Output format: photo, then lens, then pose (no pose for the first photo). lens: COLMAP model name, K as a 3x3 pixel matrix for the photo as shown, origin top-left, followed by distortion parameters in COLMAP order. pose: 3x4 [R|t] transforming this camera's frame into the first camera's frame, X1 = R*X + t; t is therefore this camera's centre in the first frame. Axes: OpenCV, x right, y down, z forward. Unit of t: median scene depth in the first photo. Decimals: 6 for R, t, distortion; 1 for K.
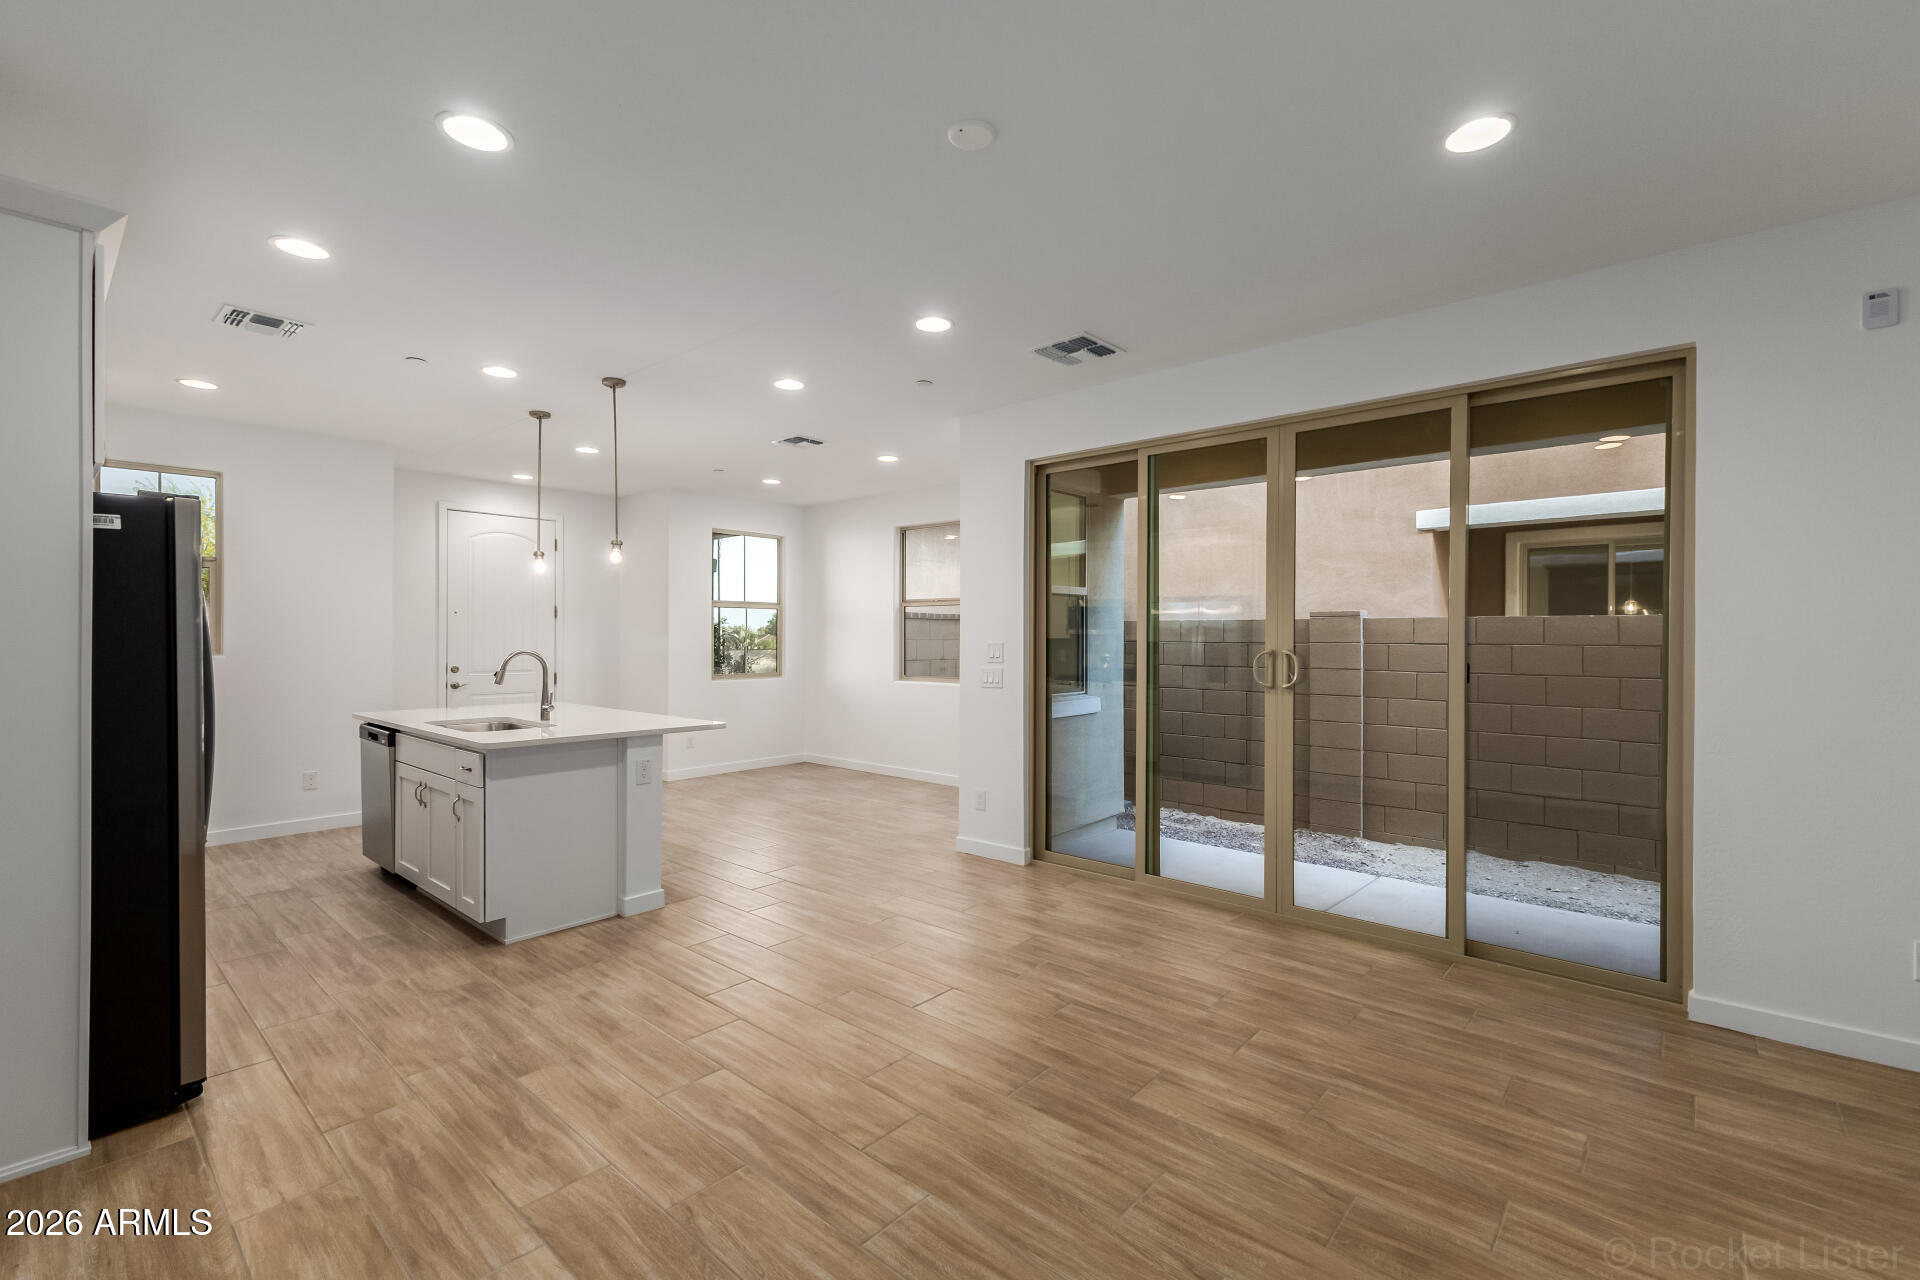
lens RADIAL K [[833.4, 0, 958.1], [0, 833.4, 638.4], [0, 0, 1]] dist [0.004938, -0.000750]
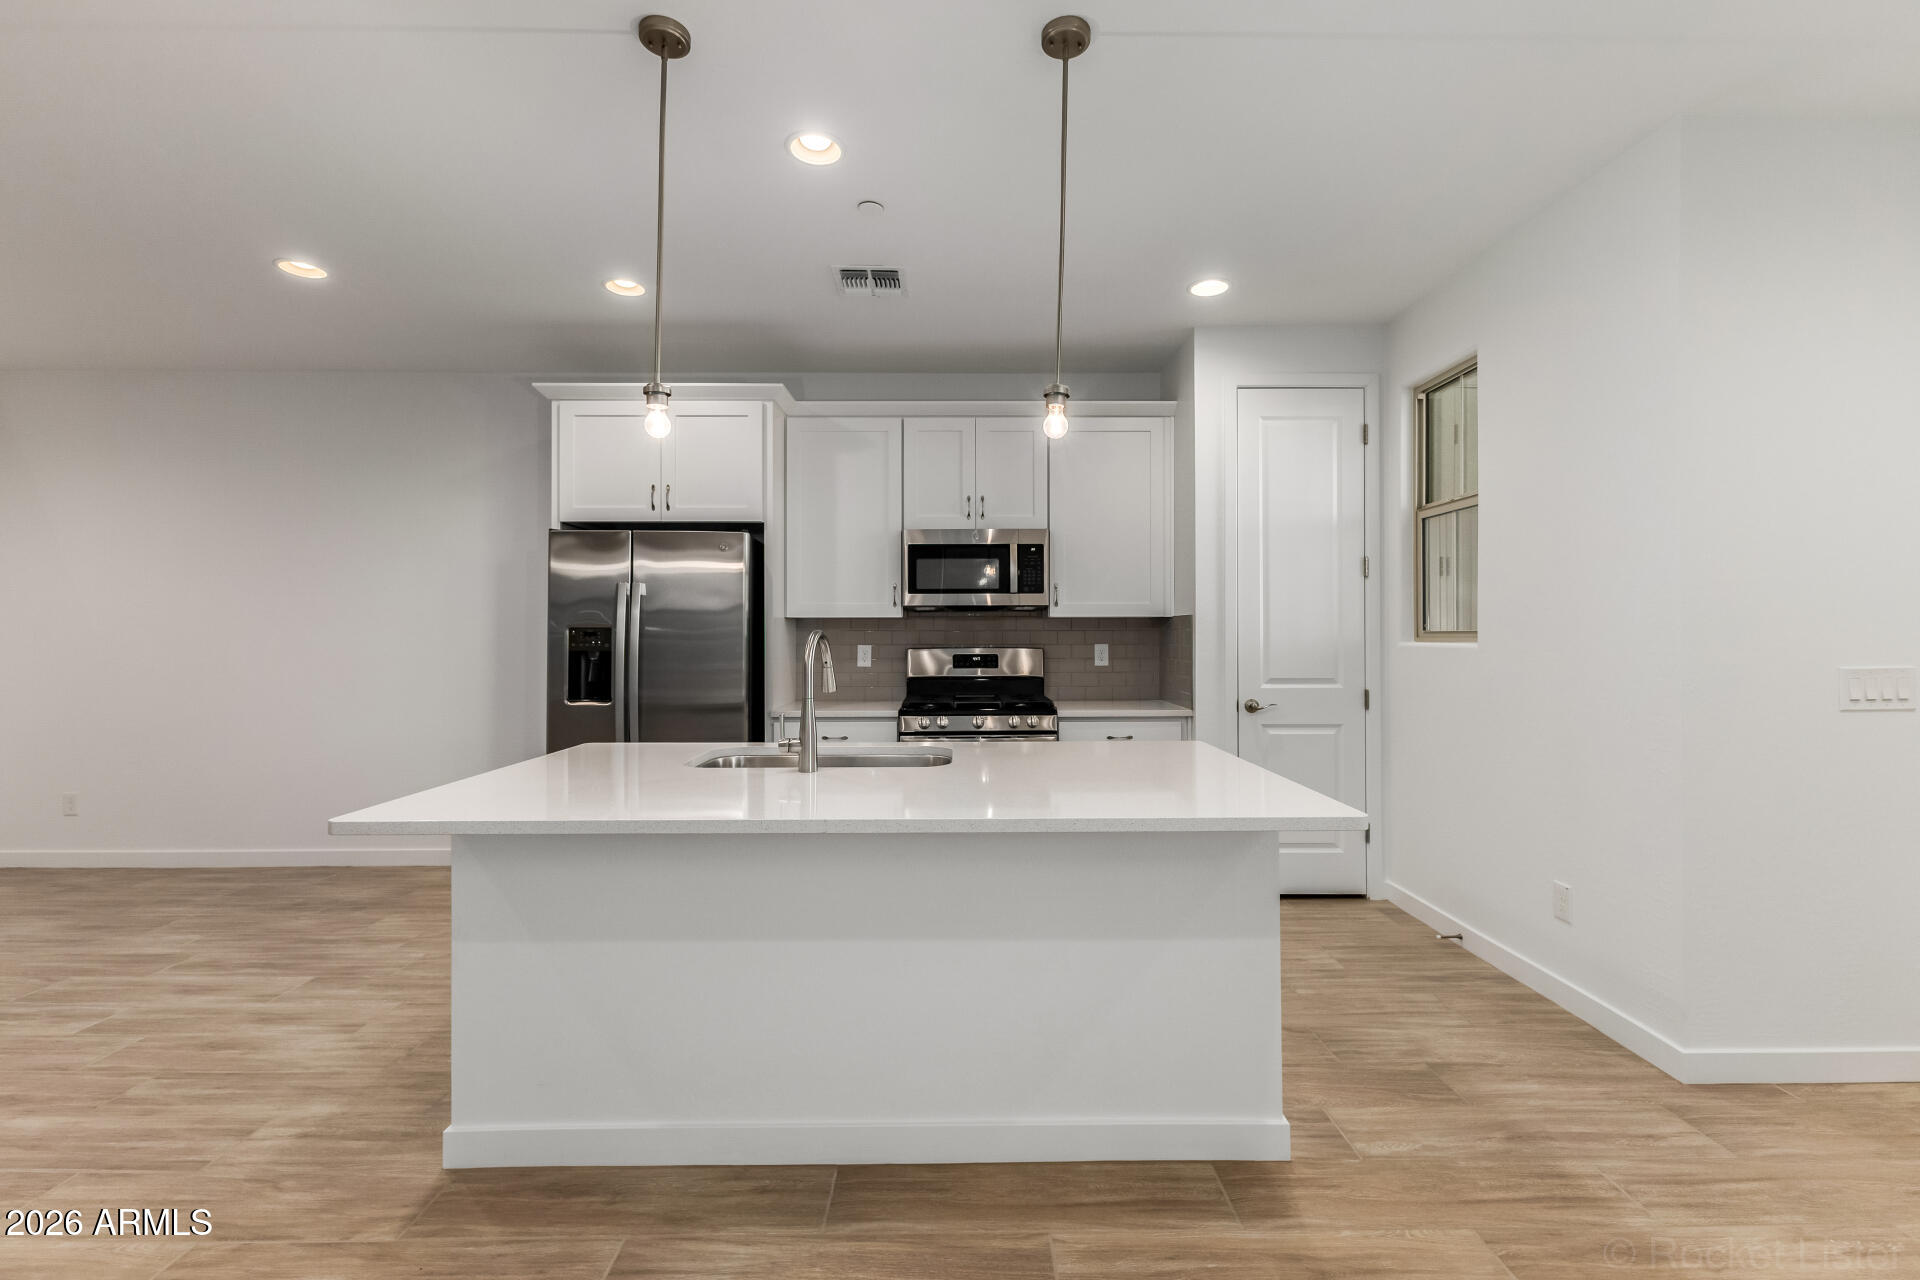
lens RADIAL K [[833.4, 0, 969.8], [0, 833.4, 631.3], [0, 0, 1]] dist [0.004938, -0.000750]
pose [[-0.738759, -0.006892, -0.673934, -0.385913], [-0.005927, 0.999975, -0.003728, 0.023441], [0.673943, 0.001241, -0.738782, 2.394970]]
